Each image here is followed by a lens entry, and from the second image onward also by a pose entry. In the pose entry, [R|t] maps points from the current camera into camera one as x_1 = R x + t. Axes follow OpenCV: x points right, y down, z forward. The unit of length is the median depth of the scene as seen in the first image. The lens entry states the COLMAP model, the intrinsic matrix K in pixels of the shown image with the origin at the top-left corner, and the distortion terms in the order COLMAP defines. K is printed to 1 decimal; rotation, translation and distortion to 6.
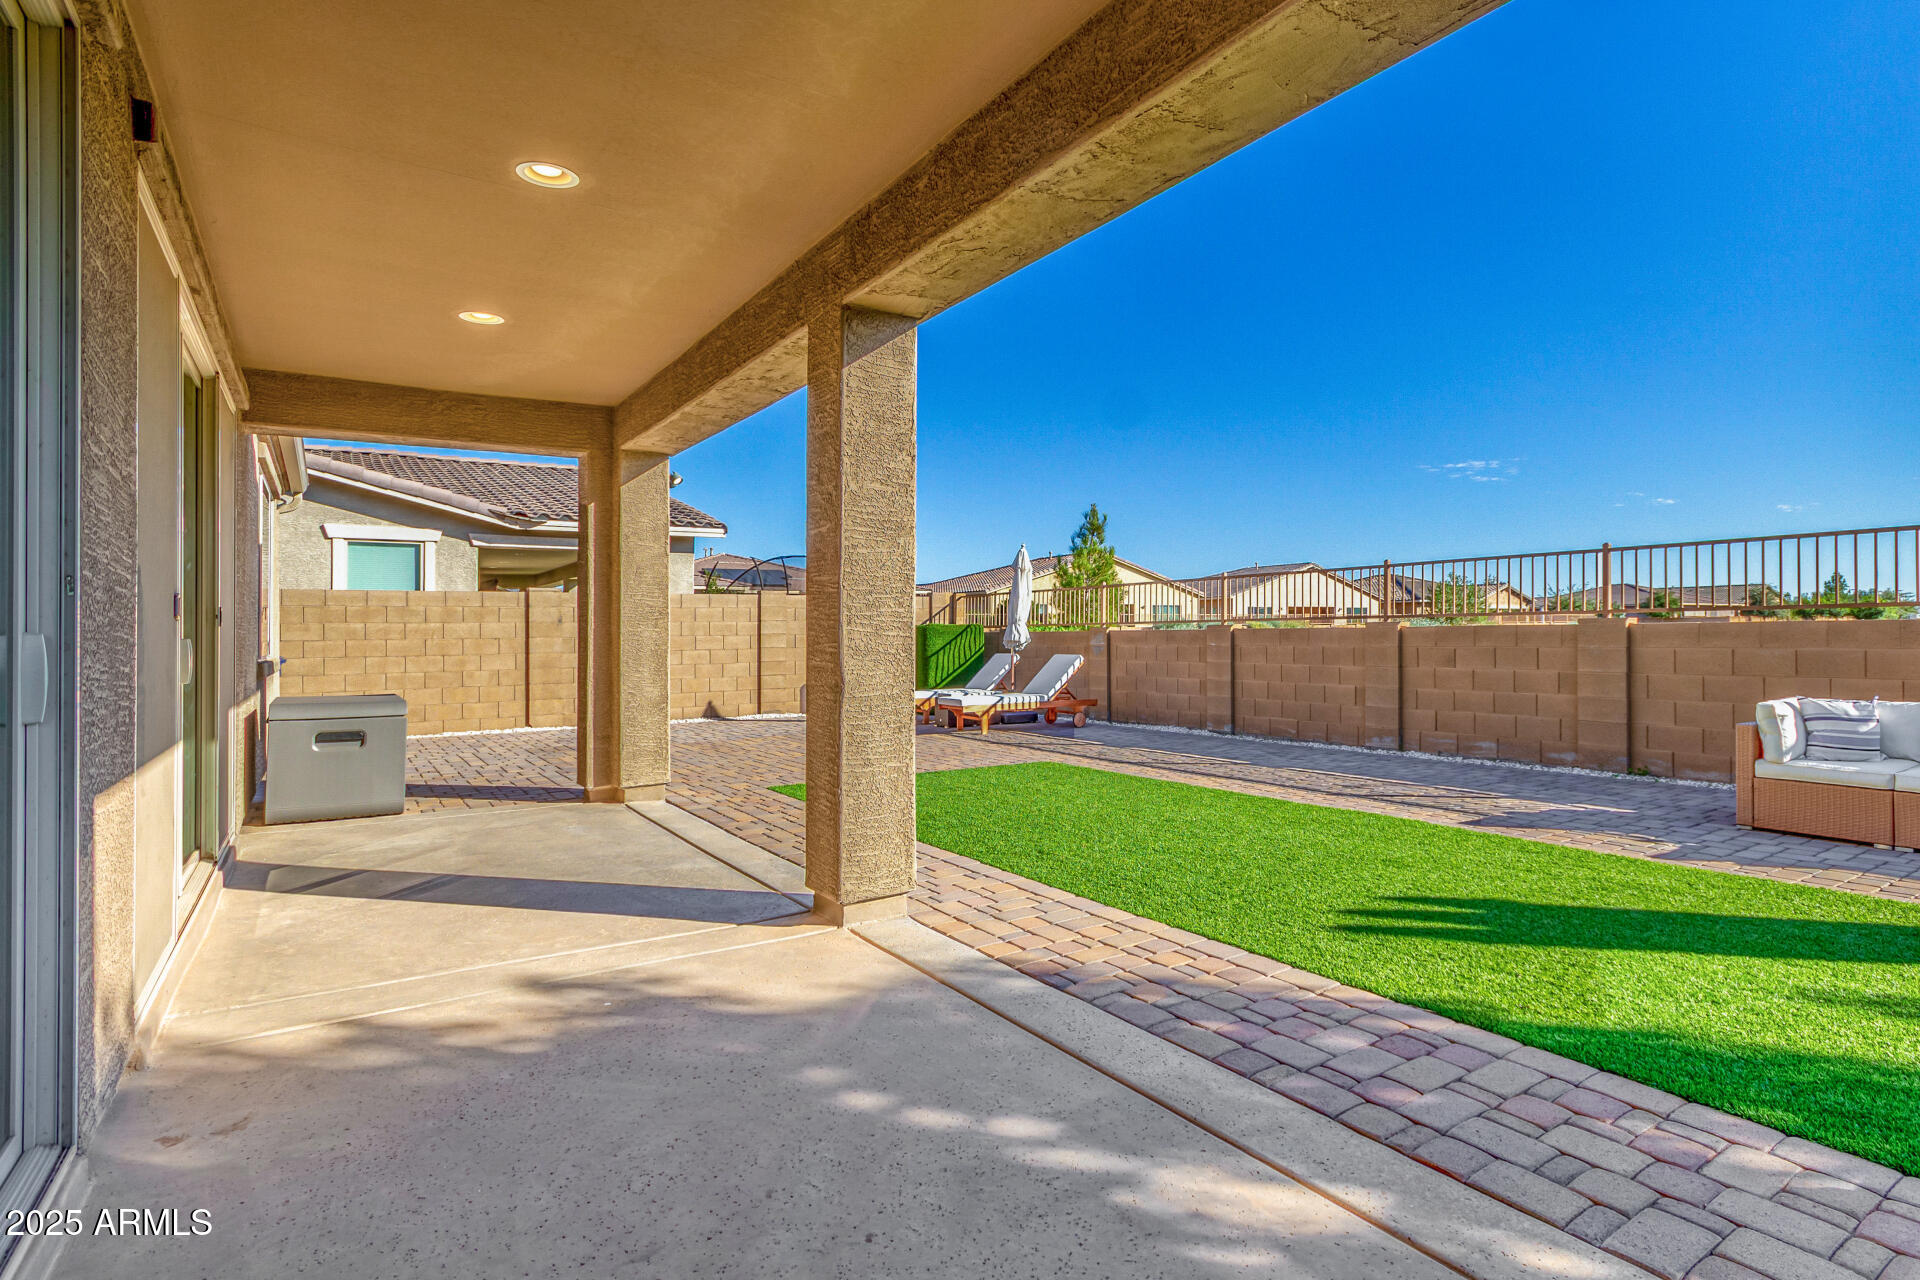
lens RADIAL K [[998.8, 0, 969.7], [0, 998.8, 635.4], [0, 0, 1]] dist [0.005579, 0.000266]
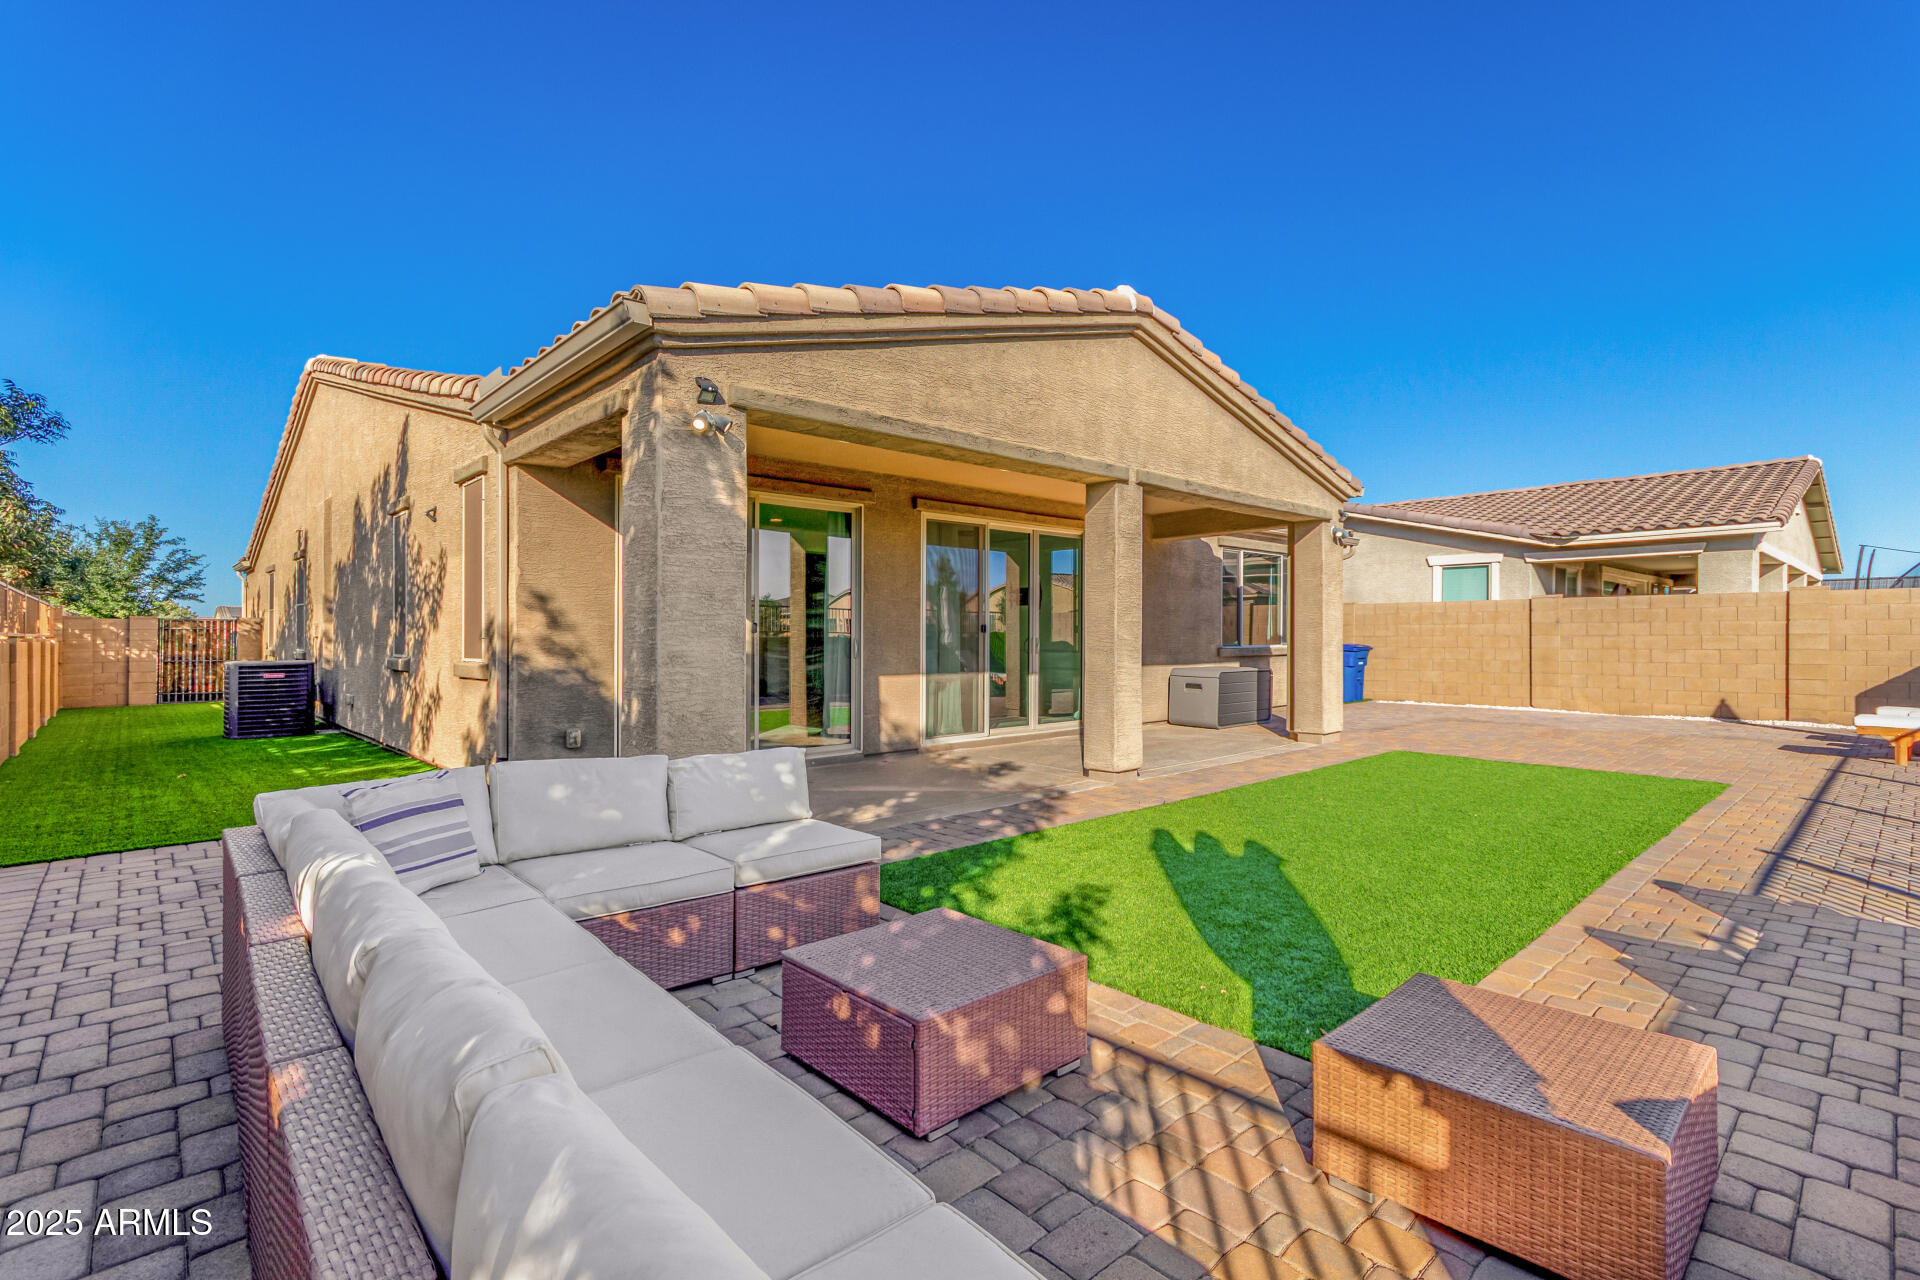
lens RADIAL K [[868.4, 0, 968.3], [0, 868.4, 632.4], [0, 0, 1]] dist [0.000714, 0.000094]
pose [[0.149168, 0.006855, -0.988788, 0.511154], [-0.000638, 0.999976, 0.006836, -0.008745], [0.988812, -0.000389, 0.149169, 0.141493]]
